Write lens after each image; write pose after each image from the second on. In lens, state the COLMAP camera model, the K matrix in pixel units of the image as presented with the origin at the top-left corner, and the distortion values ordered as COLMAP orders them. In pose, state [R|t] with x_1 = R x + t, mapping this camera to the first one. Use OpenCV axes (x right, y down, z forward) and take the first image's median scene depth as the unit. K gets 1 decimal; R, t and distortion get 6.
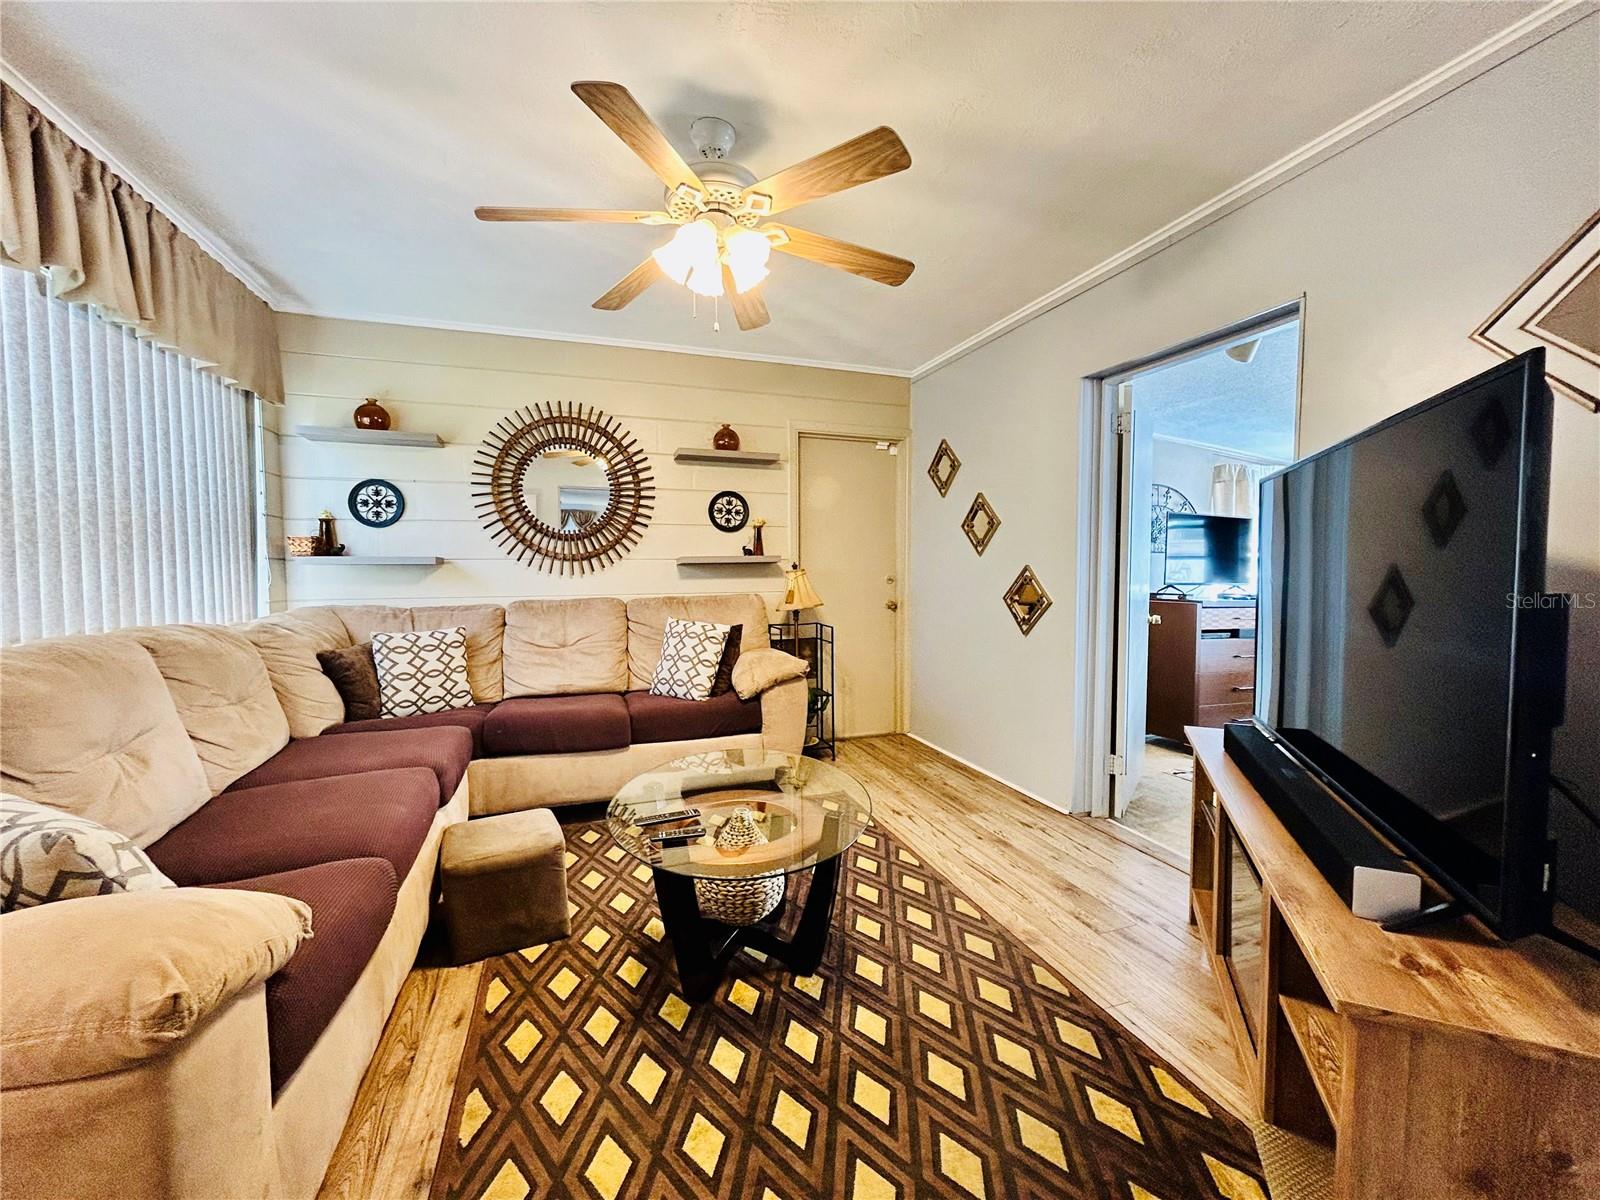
lens RADIAL K [[648.0, 0, 807.5], [0, 648.0, 601.5], [0, 0, 1]] dist [0.000000, -0.000413]
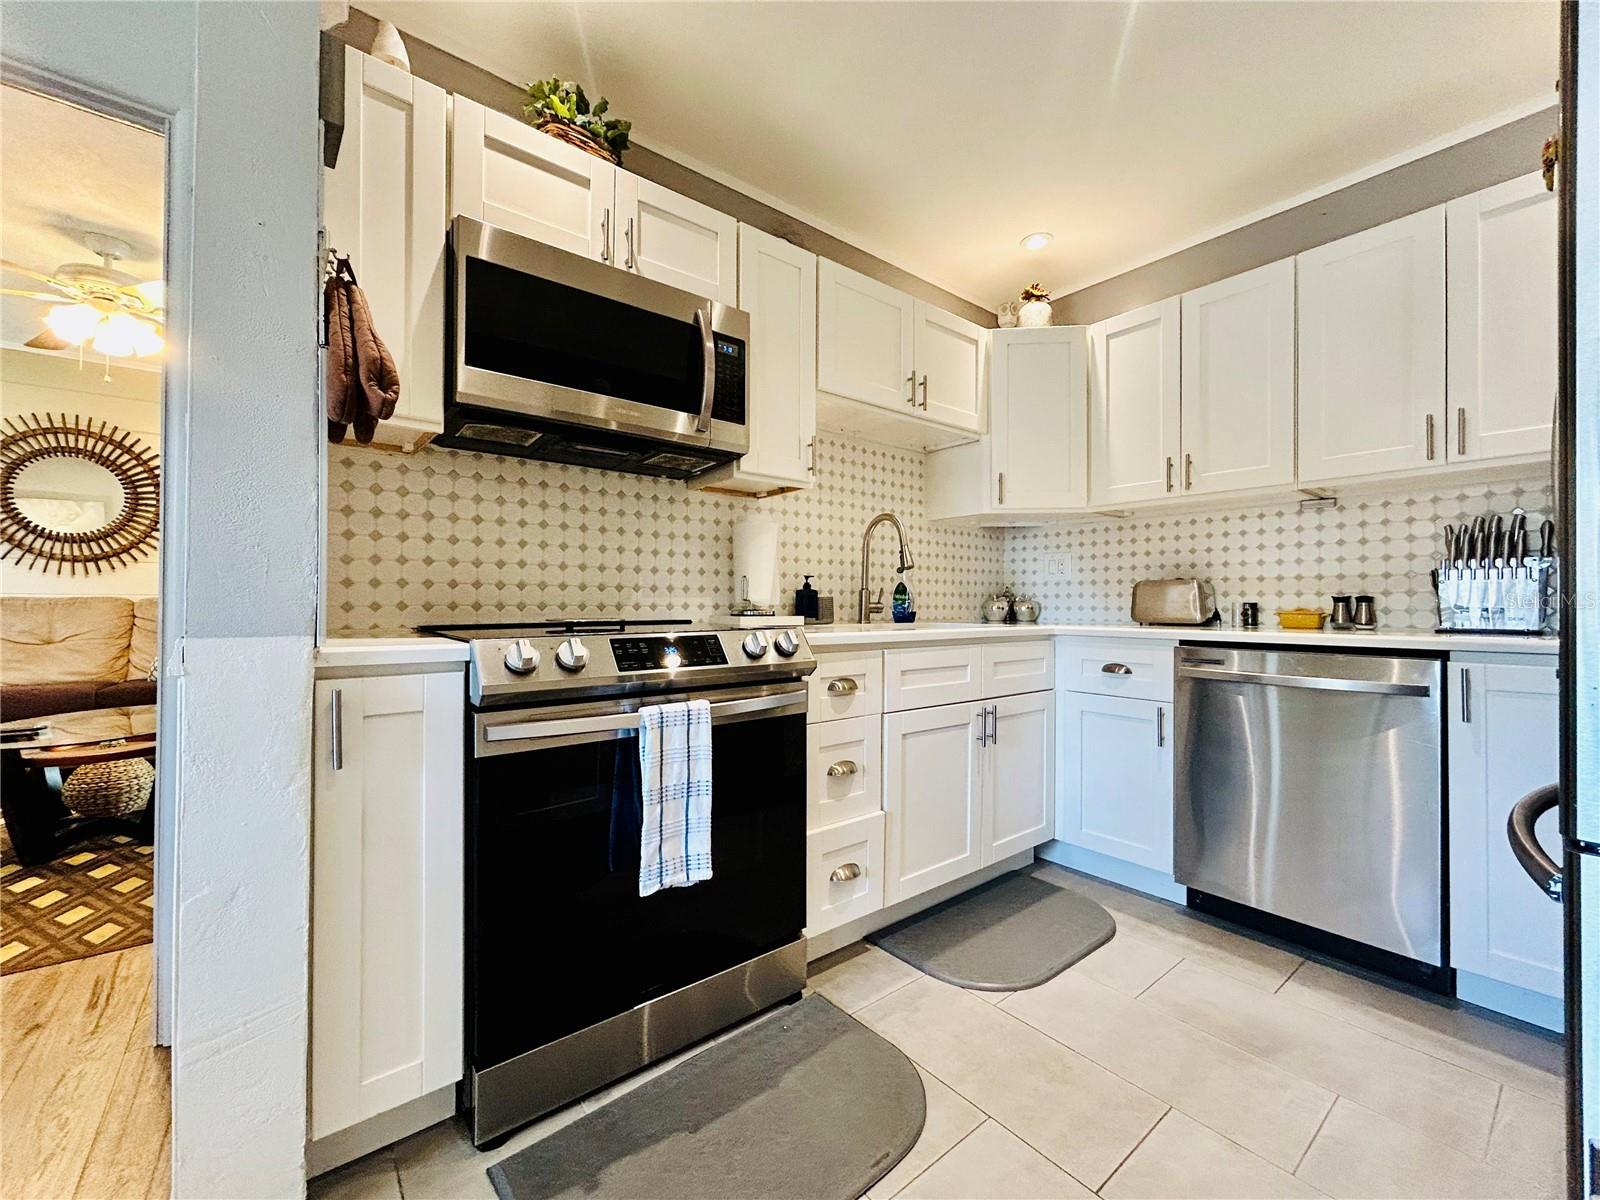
lens RADIAL K [[648.0, 0, 801.4], [0, 648.0, 600.5], [0, 0, 1]] dist [0.000000, -0.000413]
pose [[0.945459, 0.009903, 0.325591, 0.425965], [0.008558, 0.998438, -0.055220, 0.070383], [-0.325629, 0.054995, 0.943897, -0.393932]]
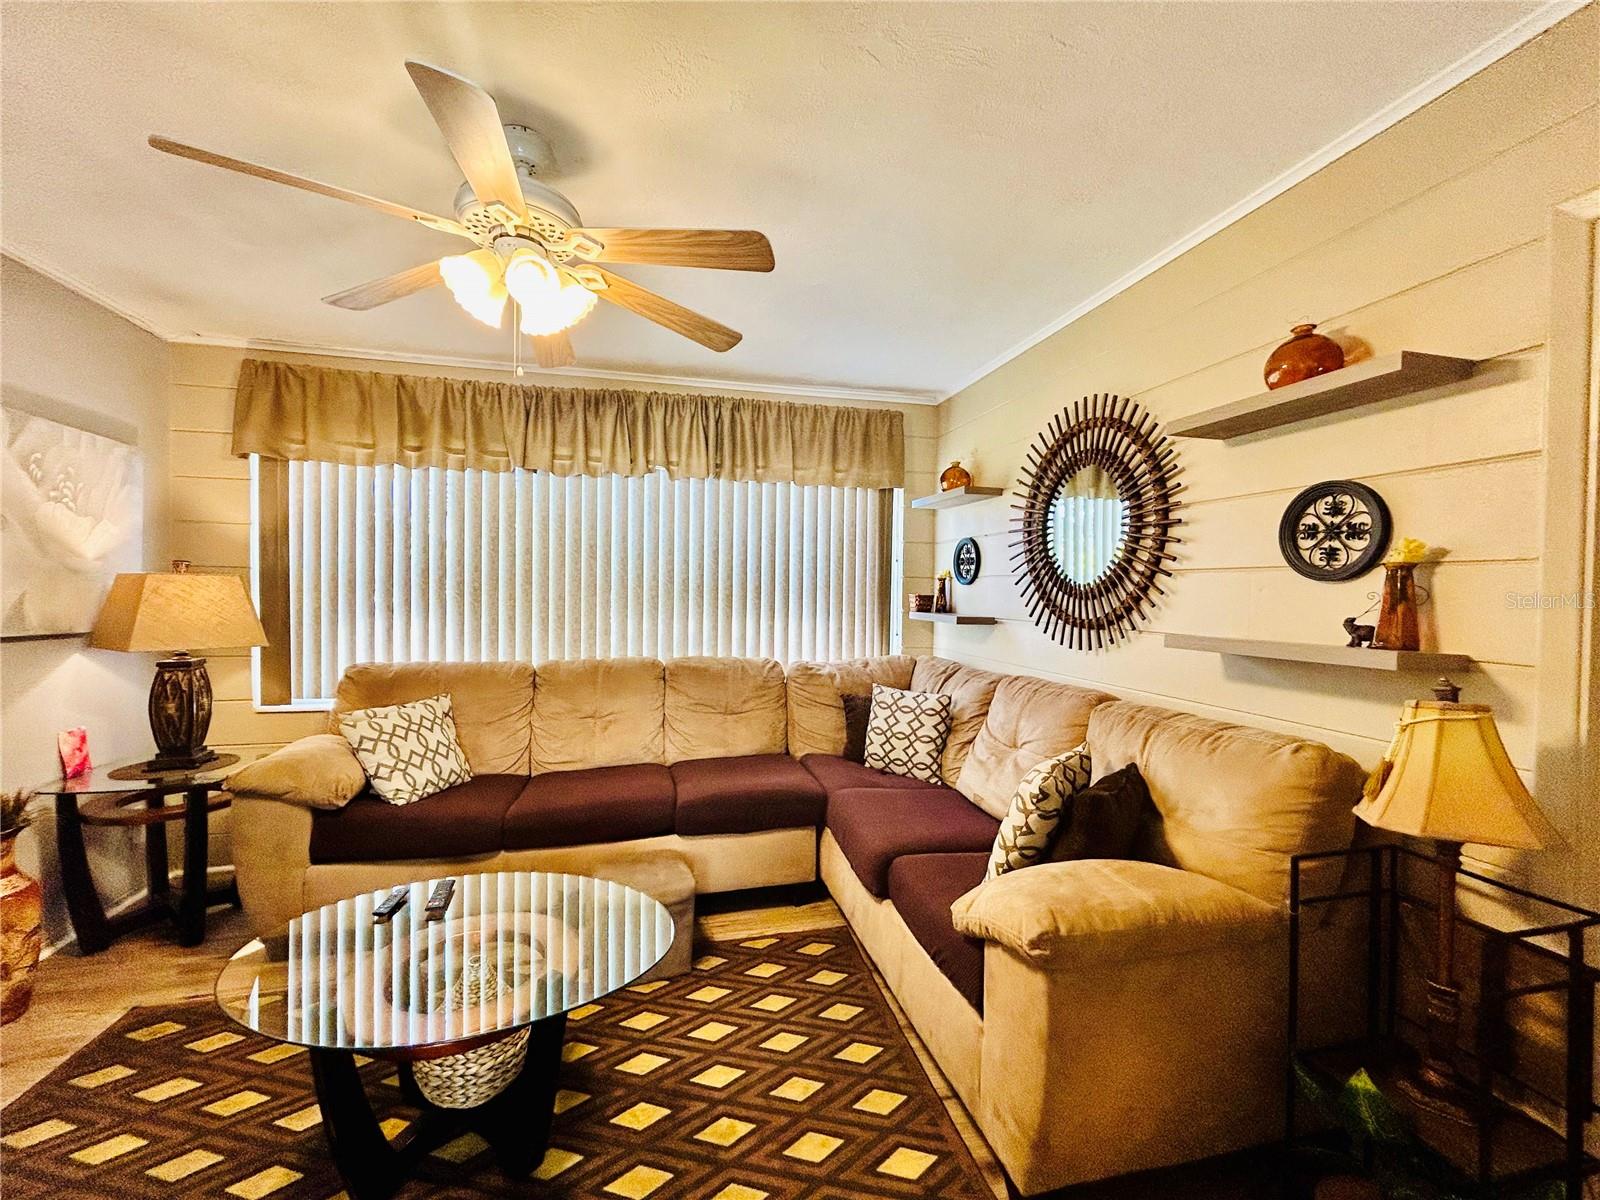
lens RADIAL K [[648.0, 0, 798.5], [0, 648.0, 597.6], [0, 0, 1]] dist [0.000000, -0.000413]
pose [[-0.127582, 0.017603, -0.991672, 0.357071], [-0.056001, 0.998120, 0.024922, -0.097977], [0.990246, 0.058714, -0.126357, 0.797018]]
